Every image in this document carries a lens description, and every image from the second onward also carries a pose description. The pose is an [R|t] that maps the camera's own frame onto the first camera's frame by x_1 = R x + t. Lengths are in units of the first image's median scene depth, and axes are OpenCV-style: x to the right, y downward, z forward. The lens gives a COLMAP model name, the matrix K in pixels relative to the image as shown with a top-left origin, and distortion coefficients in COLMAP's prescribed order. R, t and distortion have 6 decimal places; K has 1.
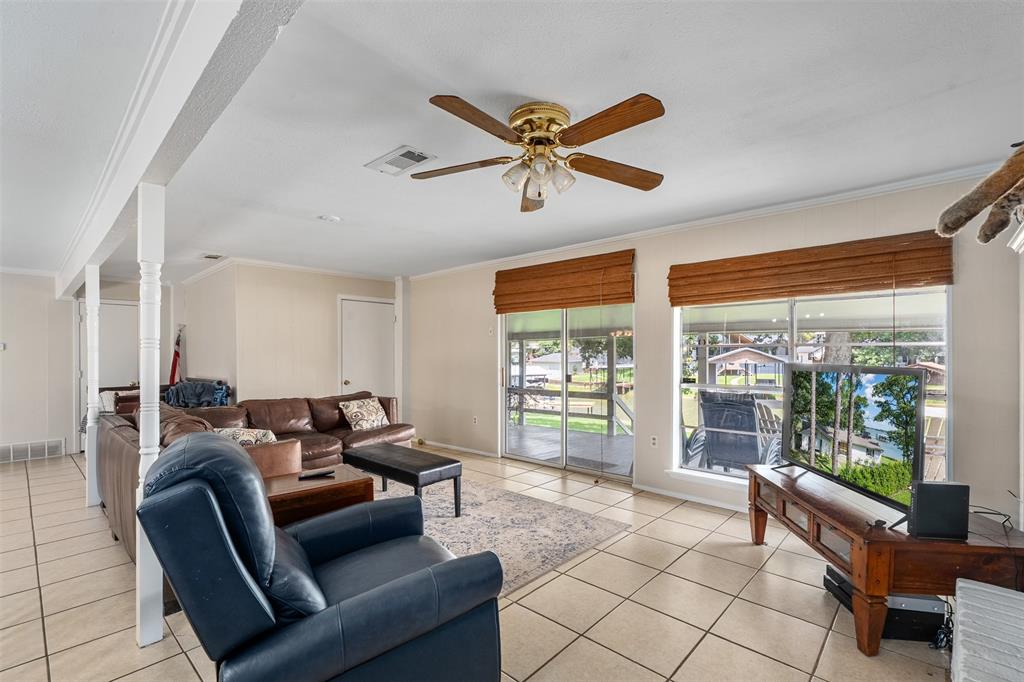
lens RADIAL K [[465.5, 0, 511.1], [0, 465.5, 347.4], [0, 0, 1]] dist [-0.002555, 0.001093]
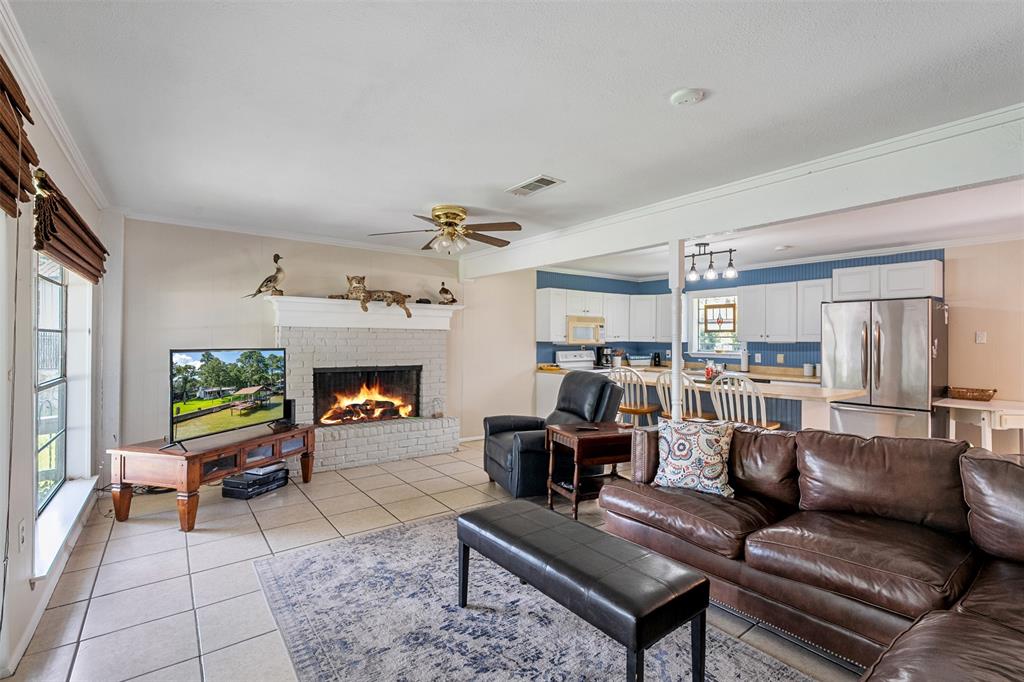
lens RADIAL K [[465.5, 0, 509.2], [0, 465.5, 335.1], [0, 0, 1]] dist [-0.002555, 0.001093]
pose [[-0.983612, -0.004280, 0.180246, -0.248717], [-0.008264, 0.999738, -0.021358, 0.013301], [-0.180108, -0.022498, -0.983390, 1.400053]]
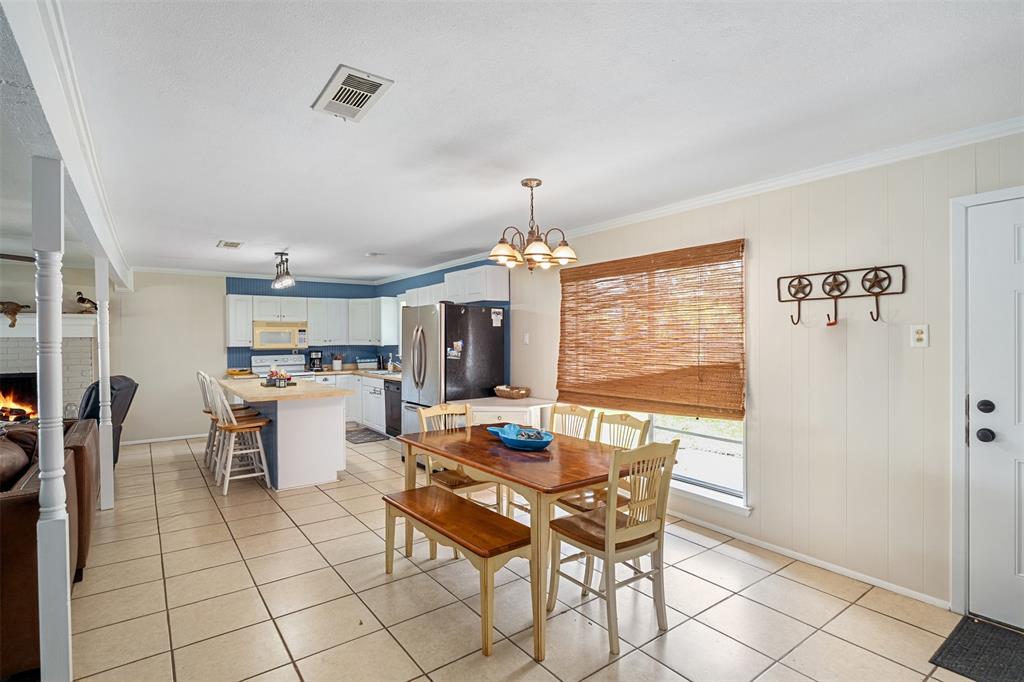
lens RADIAL K [[494.7, 0, 509.9], [0, 494.7, 341.8], [0, 0, 1]] dist [-0.003200, 0.000478]
pose [[-0.983076, 0.008184, 0.183013, -1.362267], [0.006717, 0.999940, -0.008639, 0.004314], [-0.183073, -0.007263, -0.983073, 1.334542]]
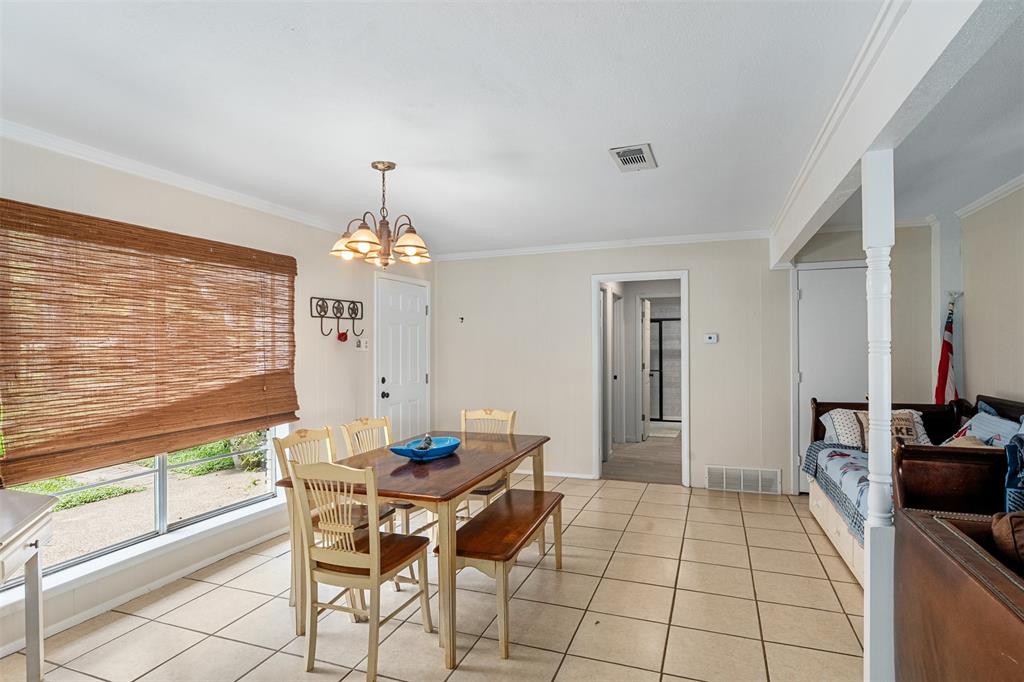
lens RADIAL K [[538.0, 0, 513.3], [0, 538.0, 345.9], [0, 0, 1]] dist [-0.002125, -0.000631]
pose [[0.375964, 0.002652, -0.926631, -0.542504], [0.021465, 0.999703, 0.011571, -0.009191], [0.926386, -0.024241, 0.375795, 0.484178]]
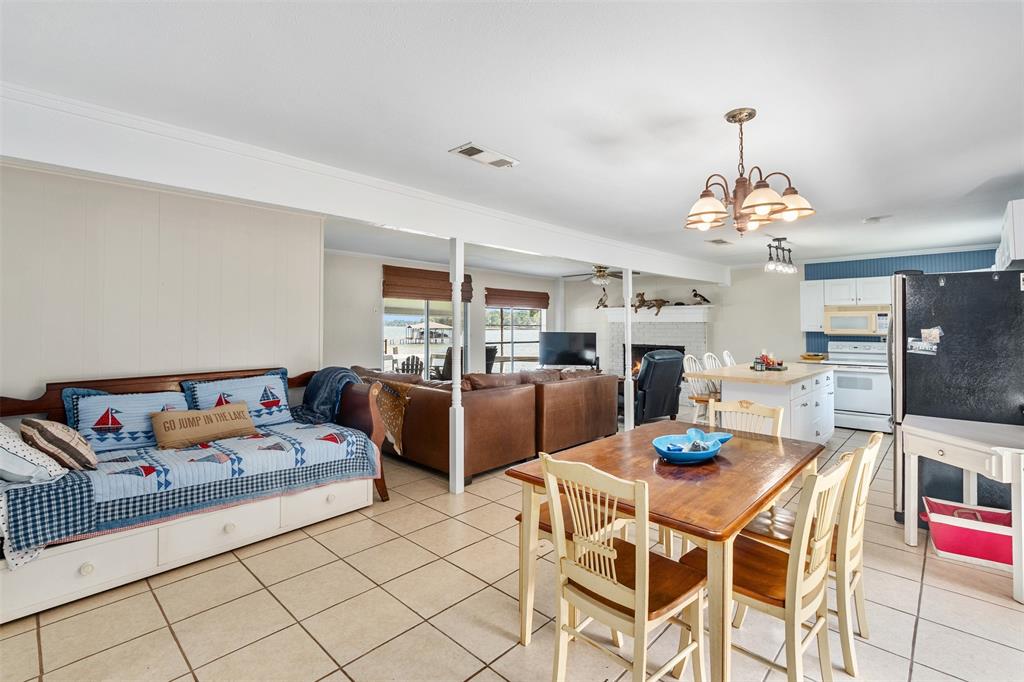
lens RADIAL K [[465.5, 0, 511.6], [0, 465.5, 309.5], [0, 0, 1]] dist [-0.002555, 0.001093]
pose [[0.017454, 0.036496, 0.999181, -1.783752], [-0.017140, 0.999198, -0.036197, 0.000537], [-0.999701, -0.016494, 0.018065, 0.842529]]
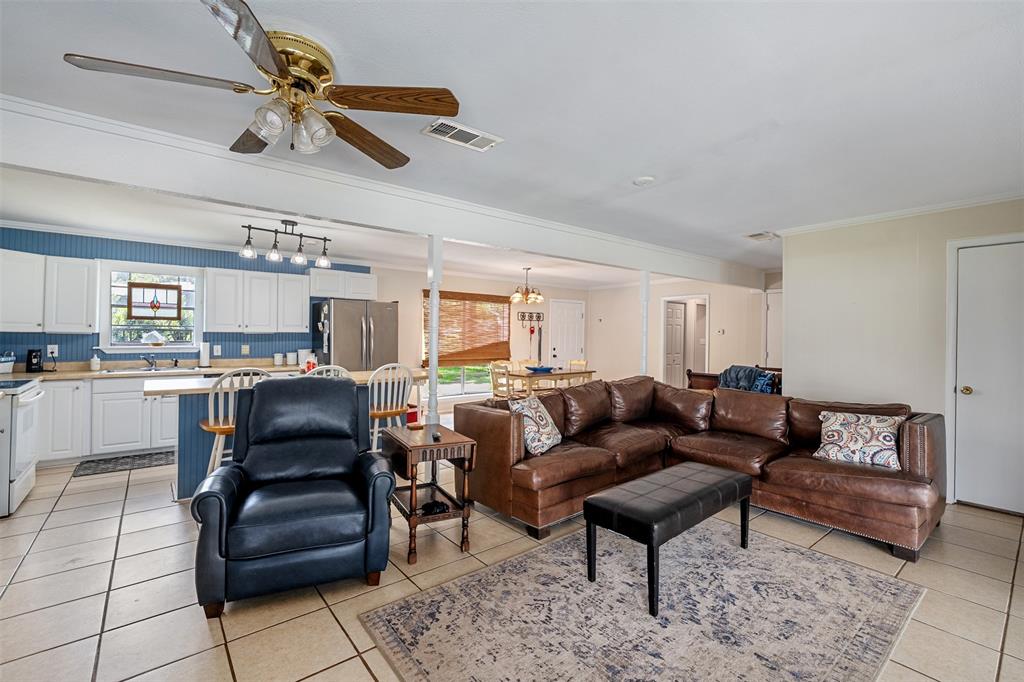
lens RADIAL K [[445.7, 0, 517.6], [0, 445.7, 338.5], [0, 0, 1]] dist [-0.006768, 0.000046]
pose [[-0.134822, 0.008644, -0.990832, 0.406201], [0.003113, 0.999961, 0.008300, 0.006500], [0.990865, -0.001966, -0.134844, 0.788431]]
